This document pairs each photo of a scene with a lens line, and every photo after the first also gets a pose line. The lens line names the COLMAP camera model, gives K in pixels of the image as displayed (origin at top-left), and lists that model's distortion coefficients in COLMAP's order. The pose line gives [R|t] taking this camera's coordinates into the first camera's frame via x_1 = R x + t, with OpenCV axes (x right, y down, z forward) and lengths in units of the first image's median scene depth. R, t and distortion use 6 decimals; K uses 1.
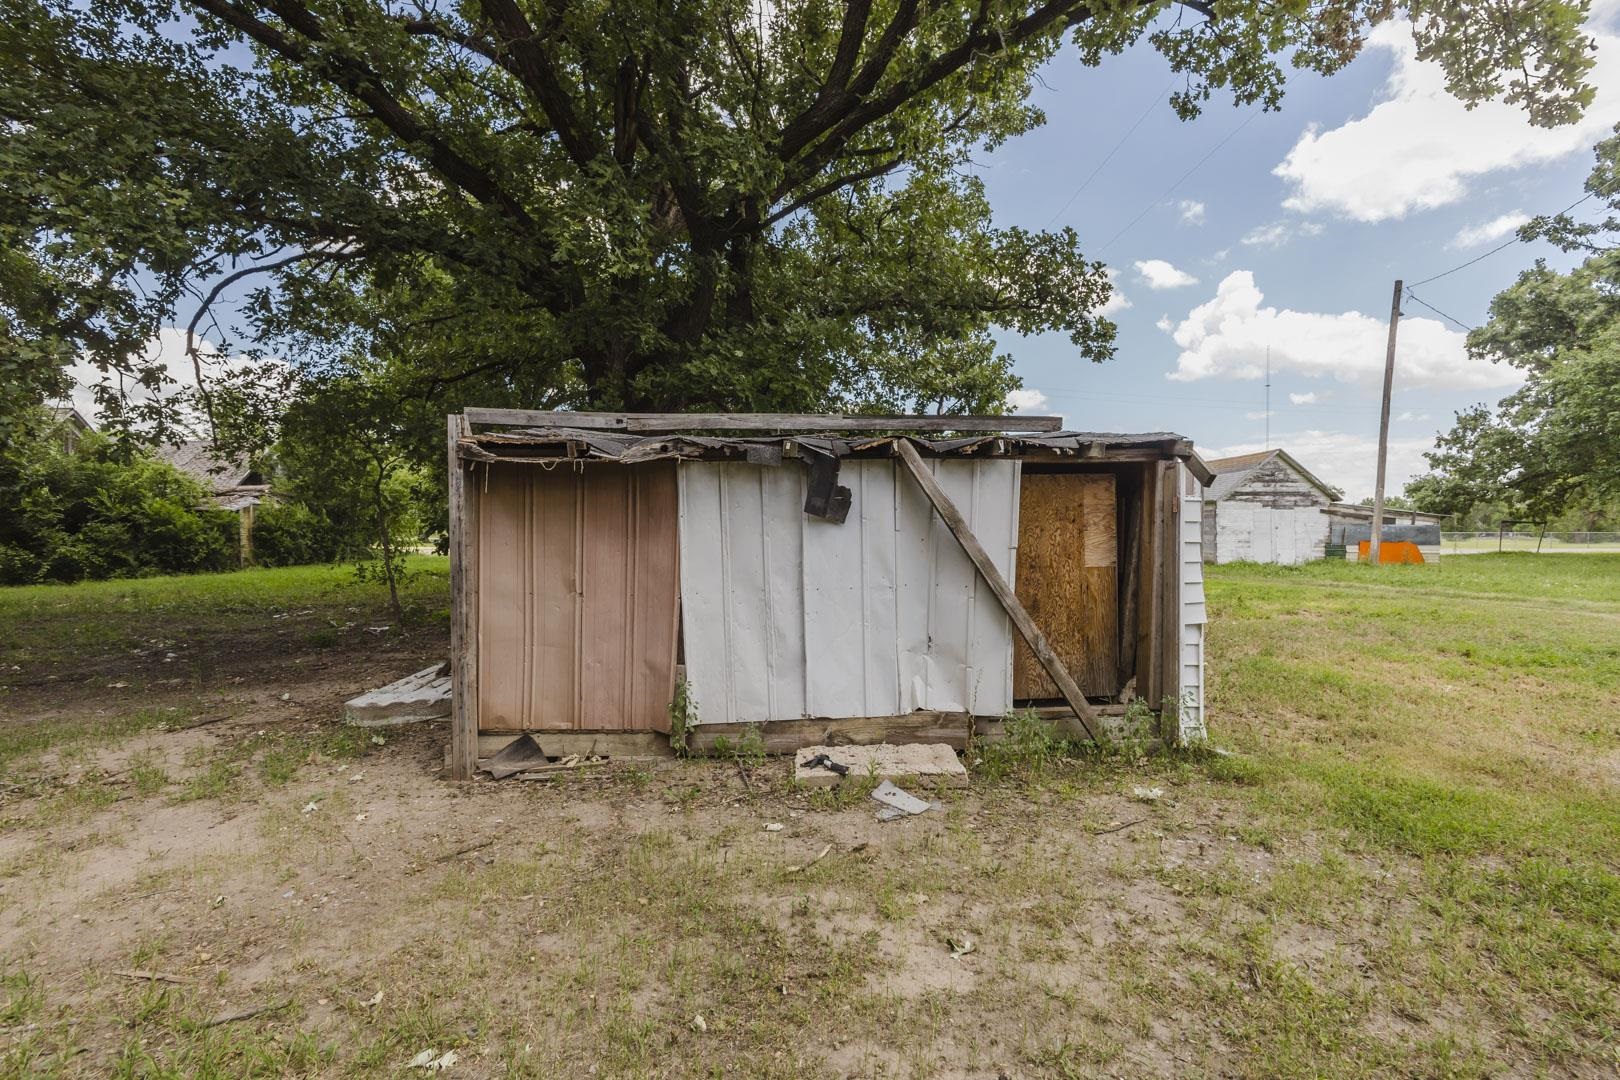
lens RADIAL K [[711.9, 0, 811.9], [0, 711.9, 538.7], [0, 0, 1]] dist [-0.001147, -0.000211]
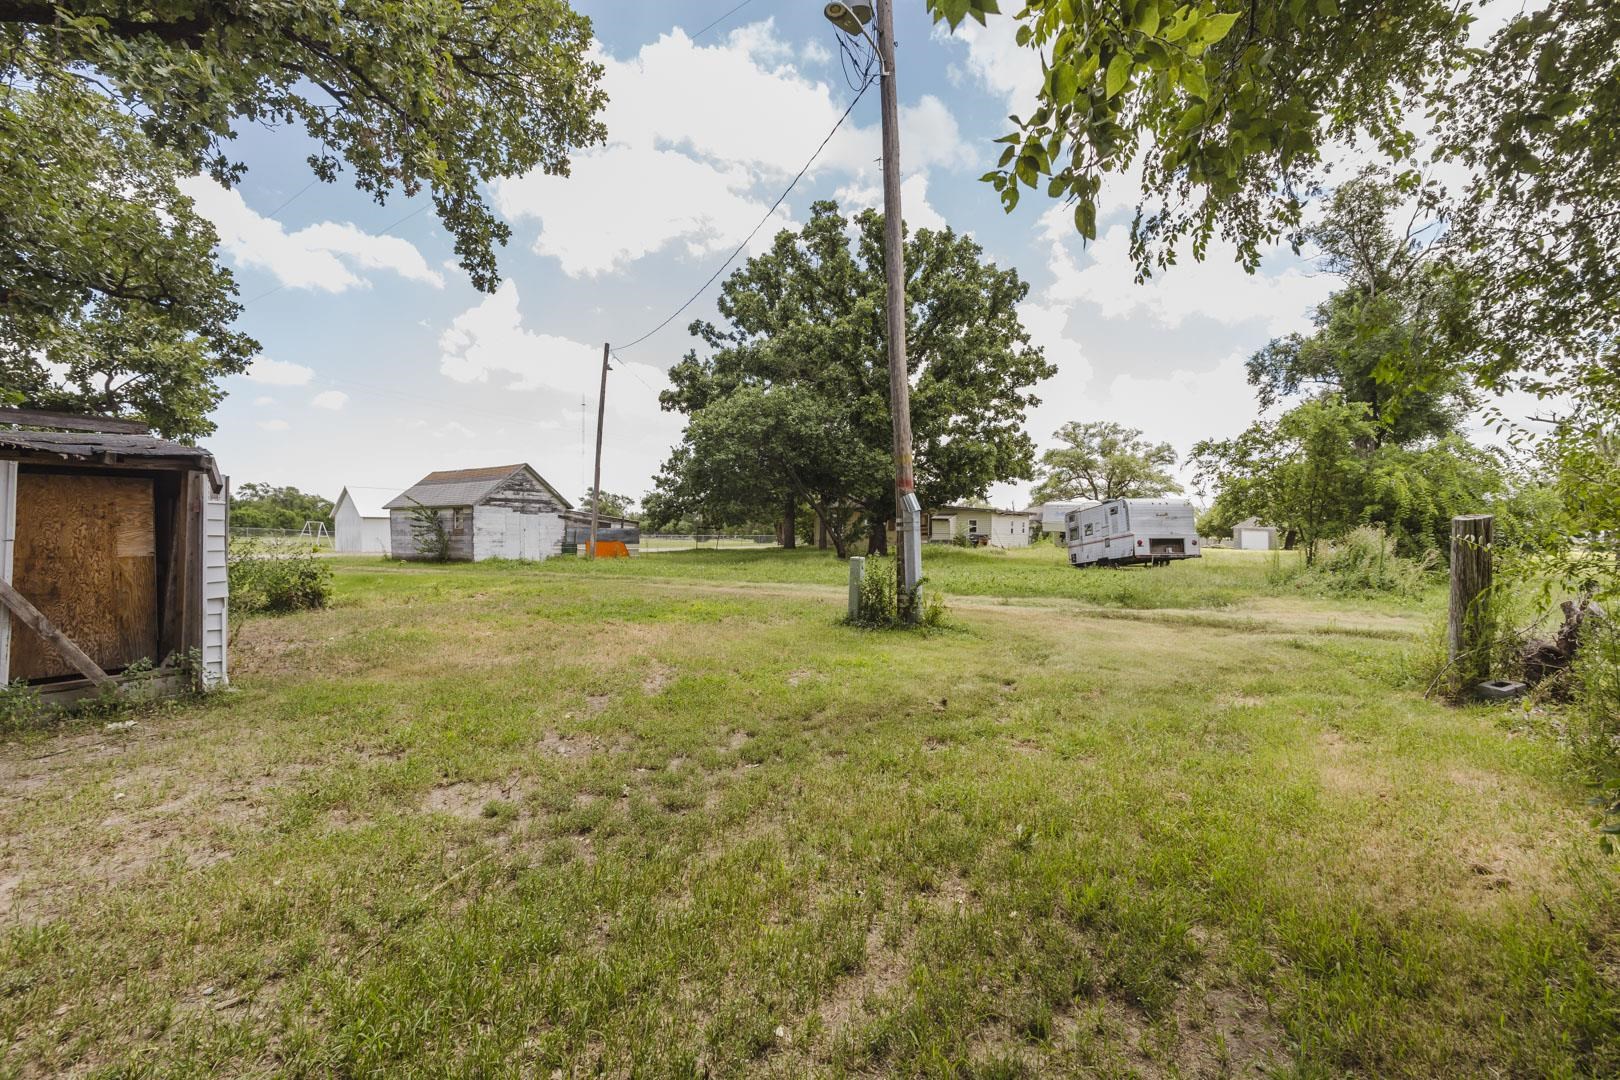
lens RADIAL K [[711.9, 0, 813.9], [0, 711.9, 539.0], [0, 0, 1]] dist [-0.001147, -0.000211]
pose [[0.637472, 0.000741, 0.770473, 0.044906], [0.002317, 0.999993, -0.002879, 0.005039], [-0.770470, 0.003621, 0.637466, -0.130860]]
